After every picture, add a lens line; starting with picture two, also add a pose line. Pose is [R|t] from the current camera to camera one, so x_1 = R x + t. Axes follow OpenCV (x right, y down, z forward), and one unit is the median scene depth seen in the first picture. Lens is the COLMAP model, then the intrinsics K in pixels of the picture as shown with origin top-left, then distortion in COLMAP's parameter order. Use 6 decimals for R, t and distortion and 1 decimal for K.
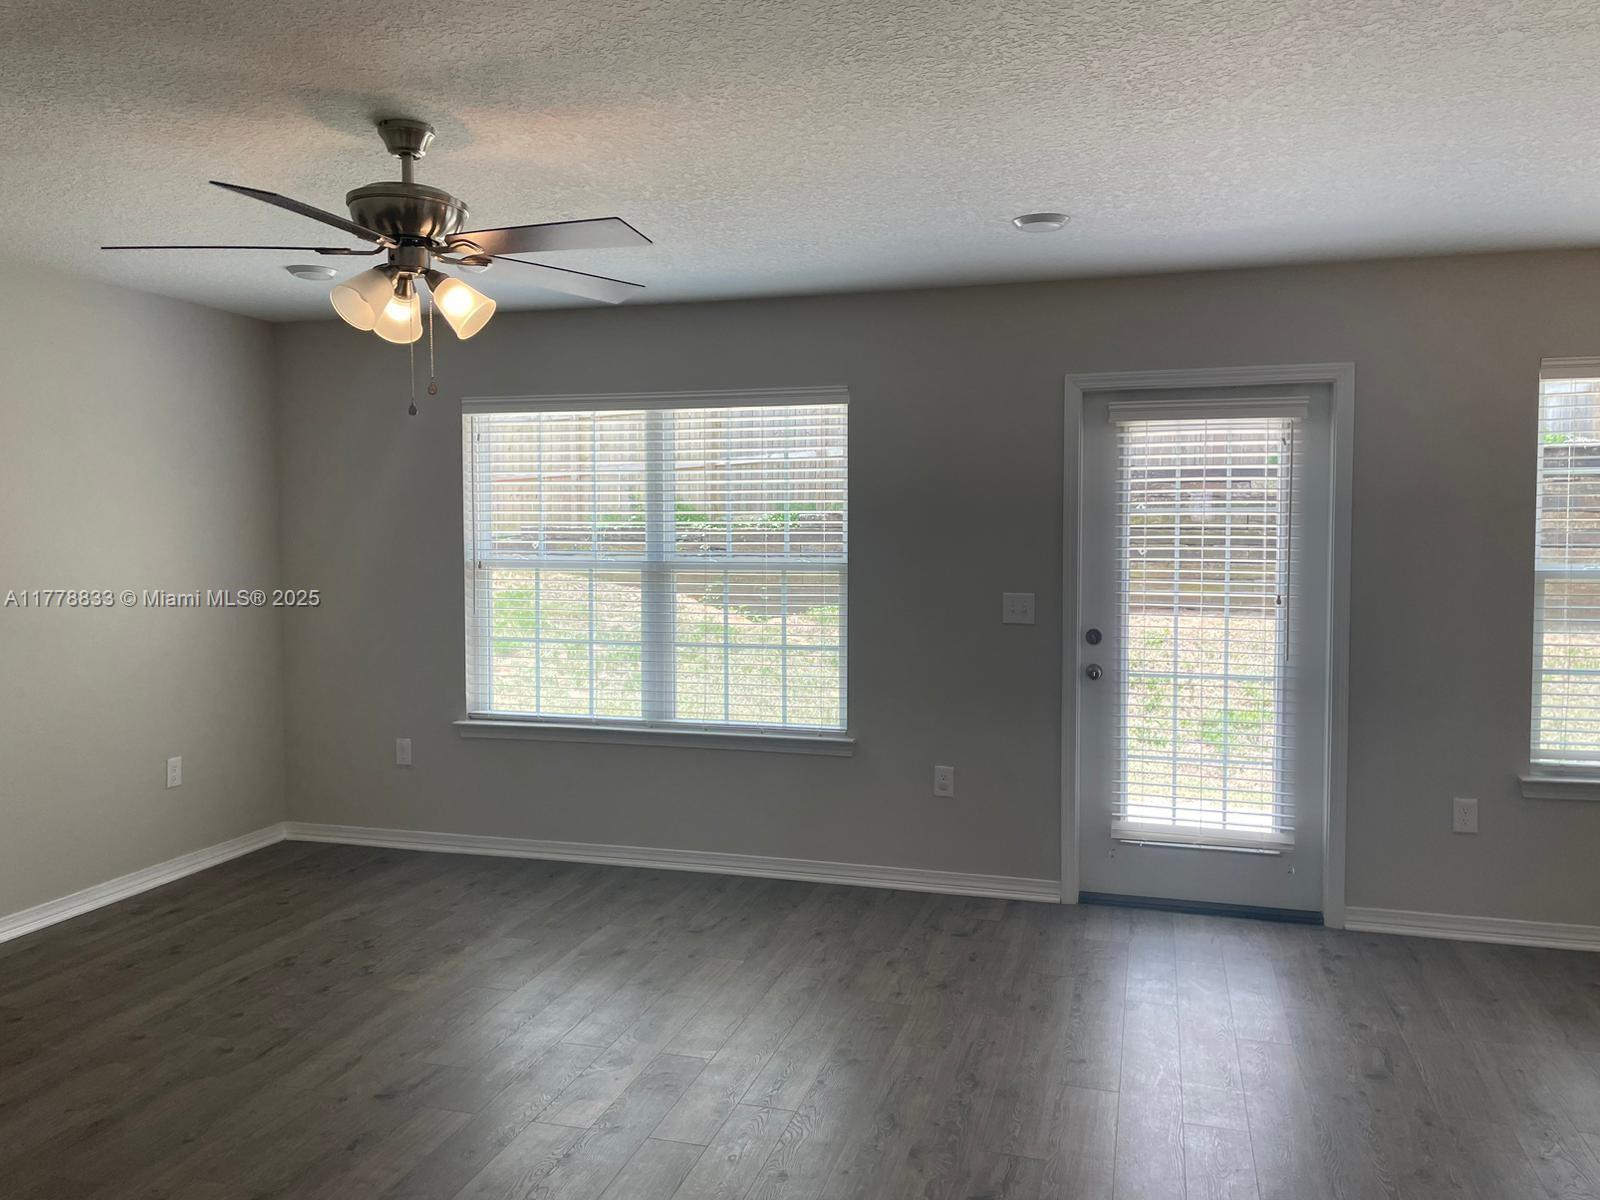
lens RADIAL K [[1163.5, 0, 789.4], [0, 1163.5, 608.2], [0, 0, 1]] dist [0.004083, -0.002413]
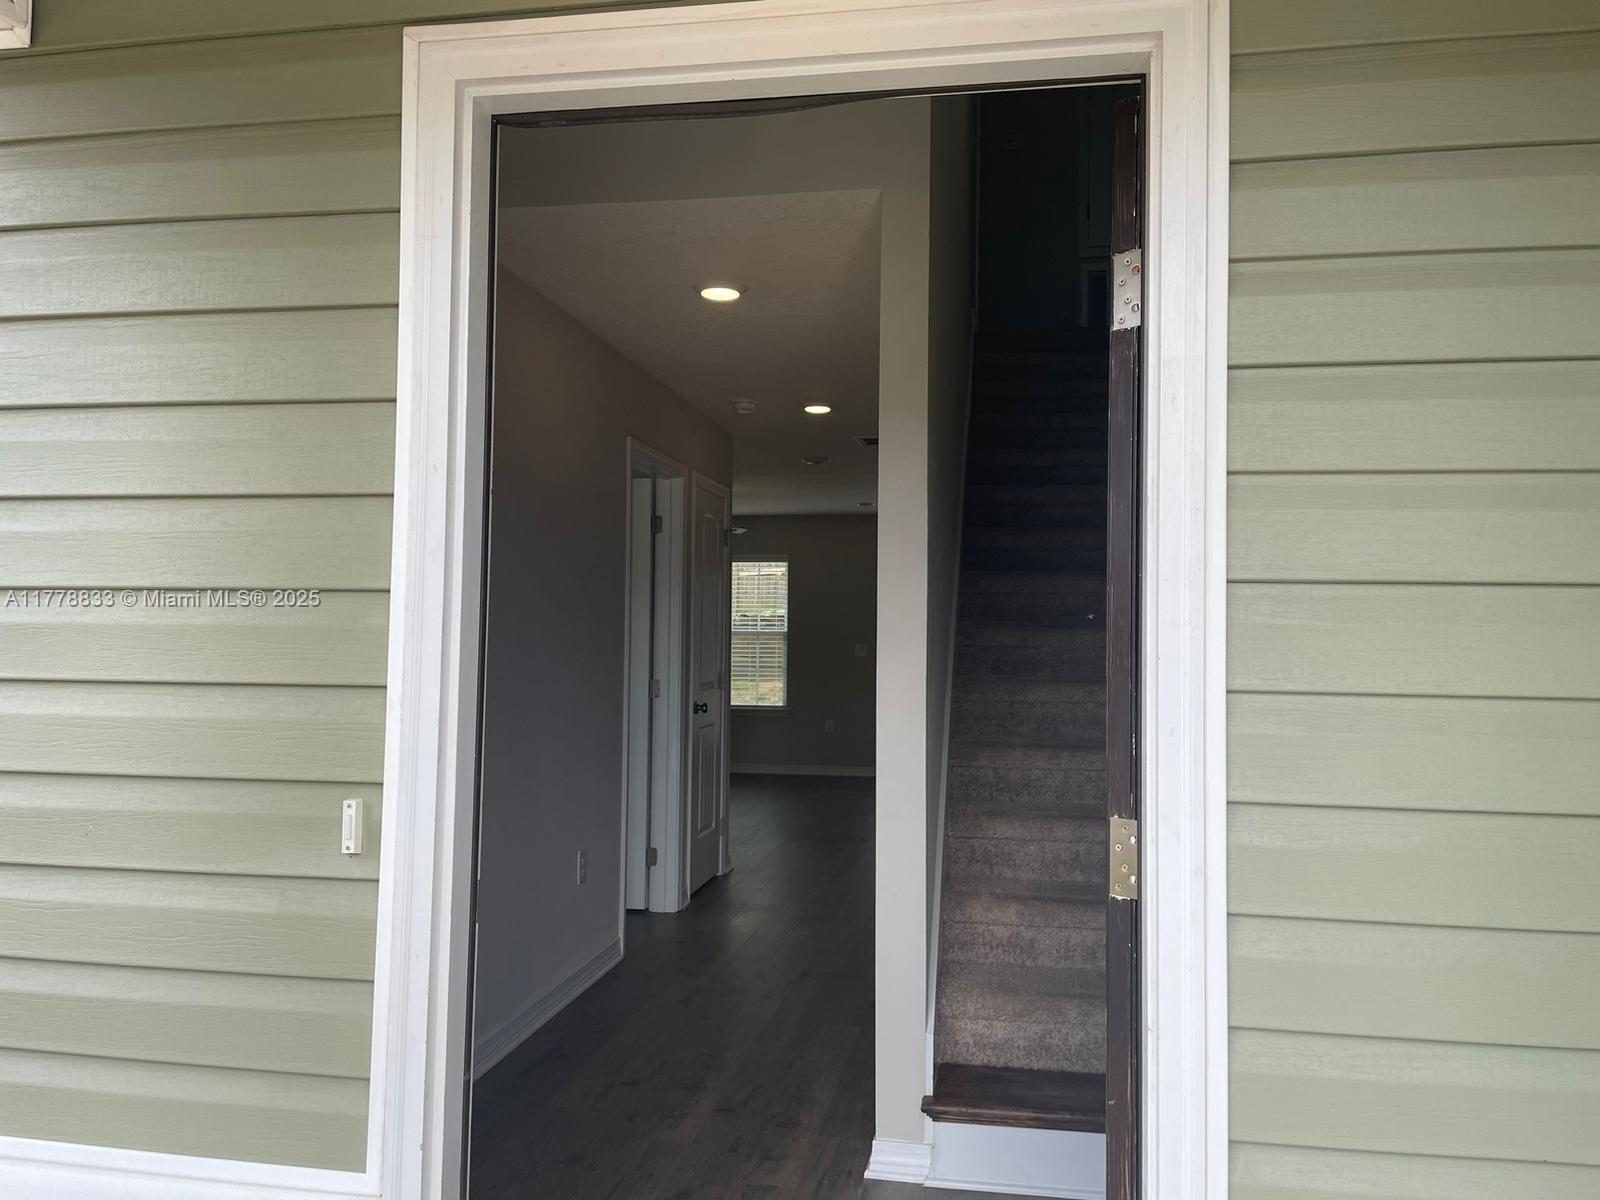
lens RADIAL K [[1163.5, 0, 798.0], [0, 1163.5, 600.1], [0, 0, 1]] dist [0.004083, -0.002413]
pose [[0.994171, 0.010800, 0.107270, -0.183400], [-0.001498, 0.996258, -0.086417, 0.100790], [-0.107802, 0.085753, 0.990467, -1.330864]]
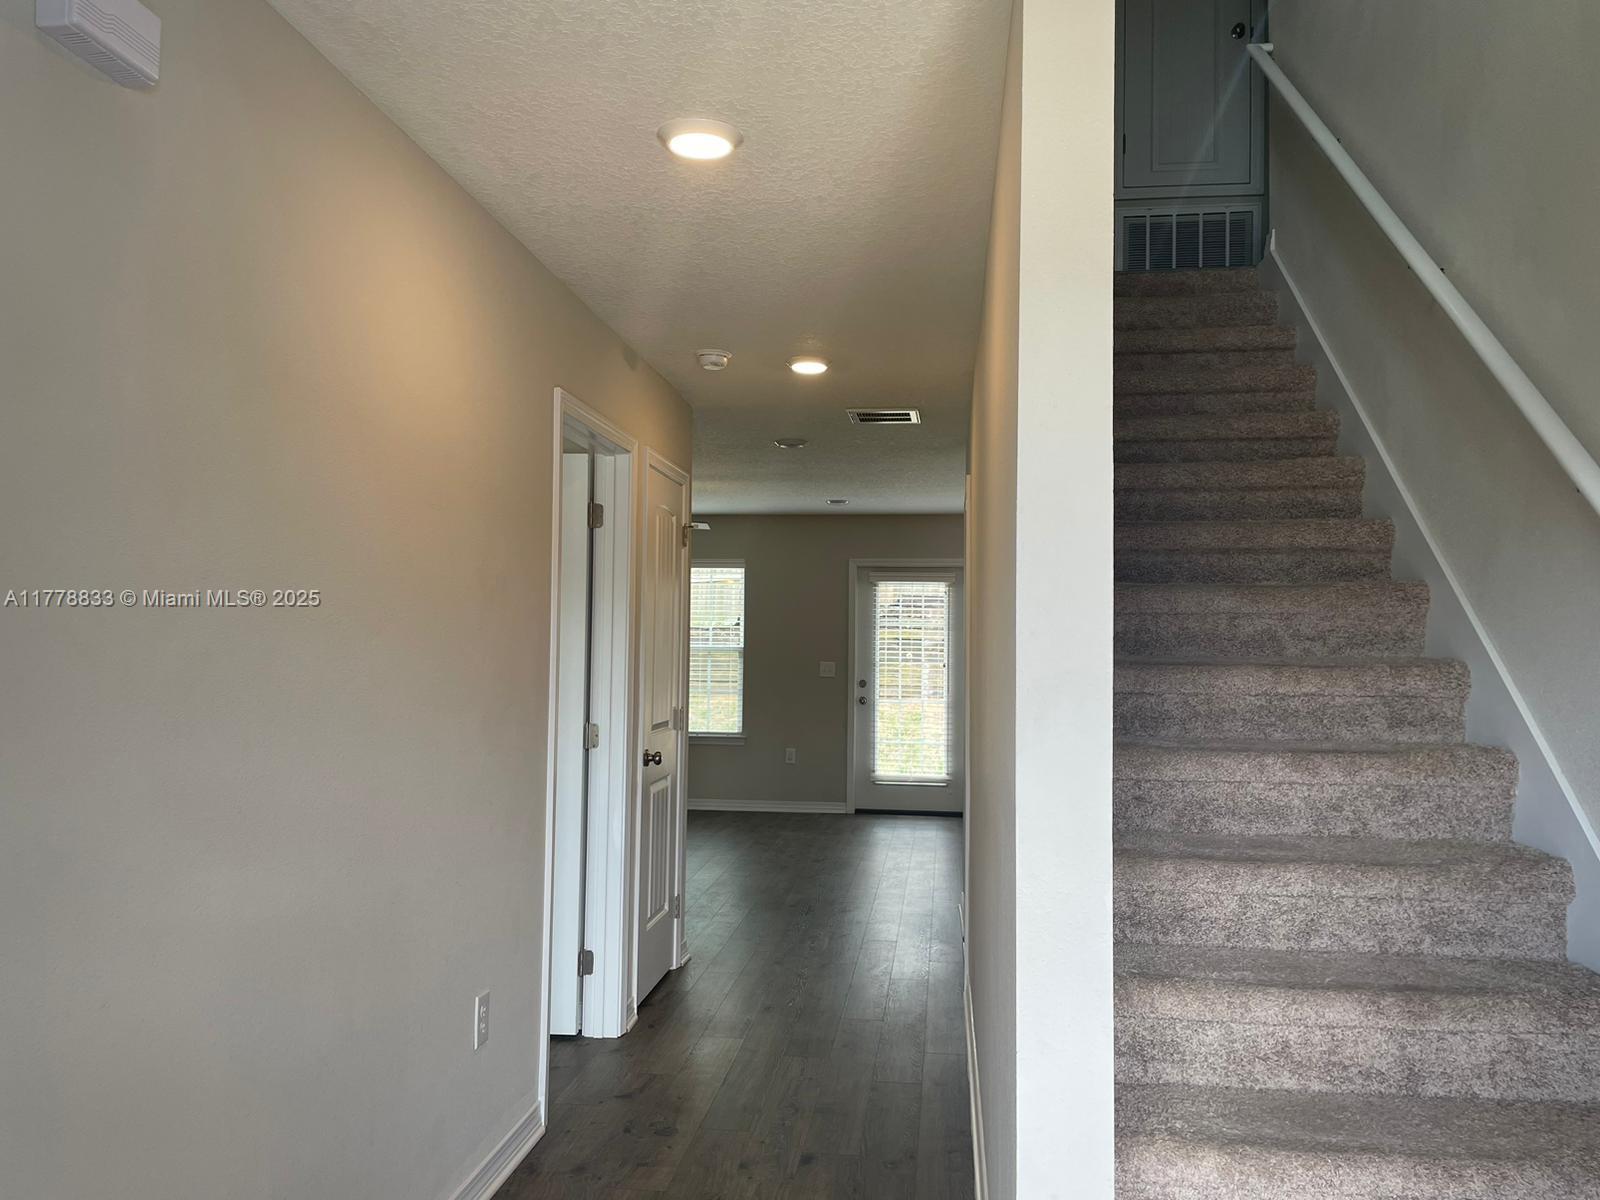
lens RADIAL K [[1163.5, 0, 808.7], [0, 1163.5, 595.7], [0, 0, 1]] dist [0.004083, -0.002413]
pose [[0.985244, 0.017152, 0.170293, -0.190364], [-0.000846, 0.995441, -0.095371, 0.066622], [-0.171153, 0.093820, 0.980767, -1.036469]]
